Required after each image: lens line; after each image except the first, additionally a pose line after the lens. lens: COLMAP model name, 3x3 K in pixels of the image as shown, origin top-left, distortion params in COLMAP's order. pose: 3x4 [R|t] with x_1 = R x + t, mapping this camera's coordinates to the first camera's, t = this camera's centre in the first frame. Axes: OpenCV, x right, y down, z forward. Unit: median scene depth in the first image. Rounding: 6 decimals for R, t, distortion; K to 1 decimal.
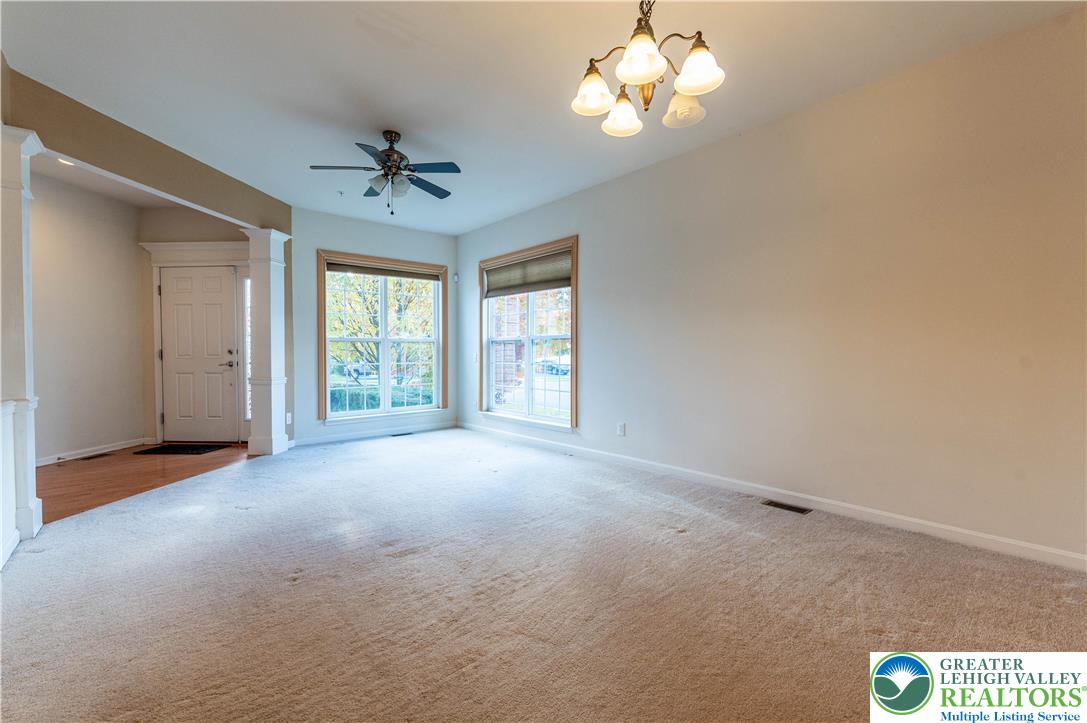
lens RADIAL K [[468.8, 0, 548.8], [0, 468.8, 353.5], [0, 0, 1]] dist [0.000210, 0.000029]
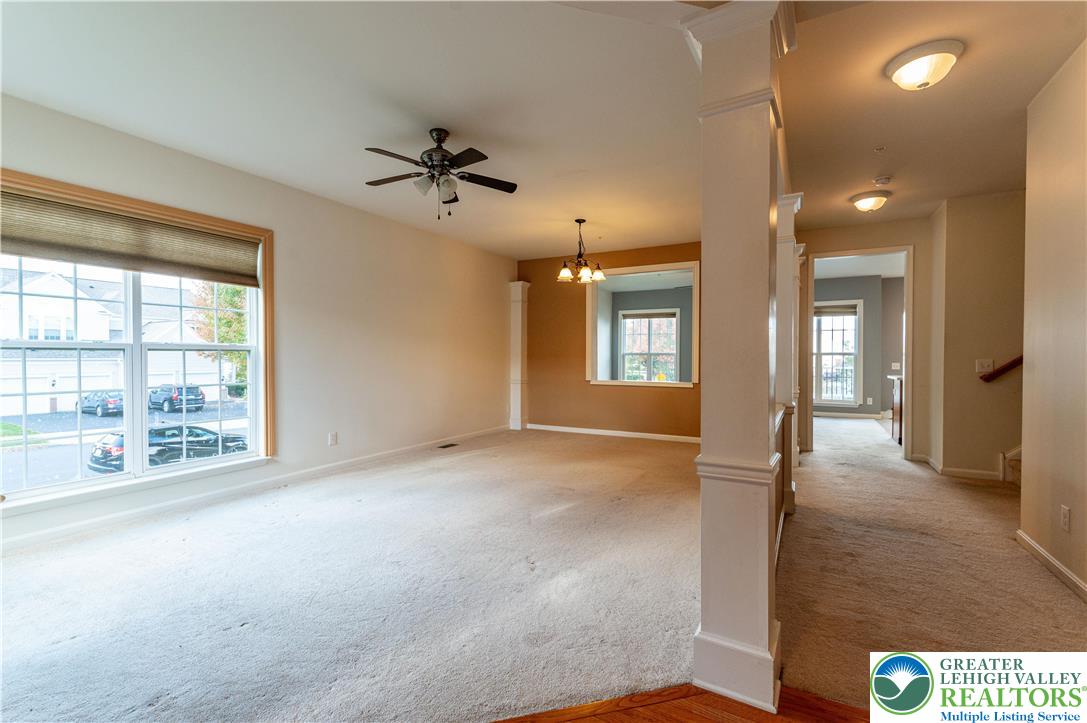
lens RADIAL K [[468.8, 0, 547.2], [0, 468.8, 363.2], [0, 0, 1]] dist [0.000210, 0.000029]
pose [[-0.339633, -0.005262, 0.940543, -0.898385], [0.014126, 0.999843, 0.010695, -0.012138], [-0.940452, 0.016919, -0.339505, 0.806520]]
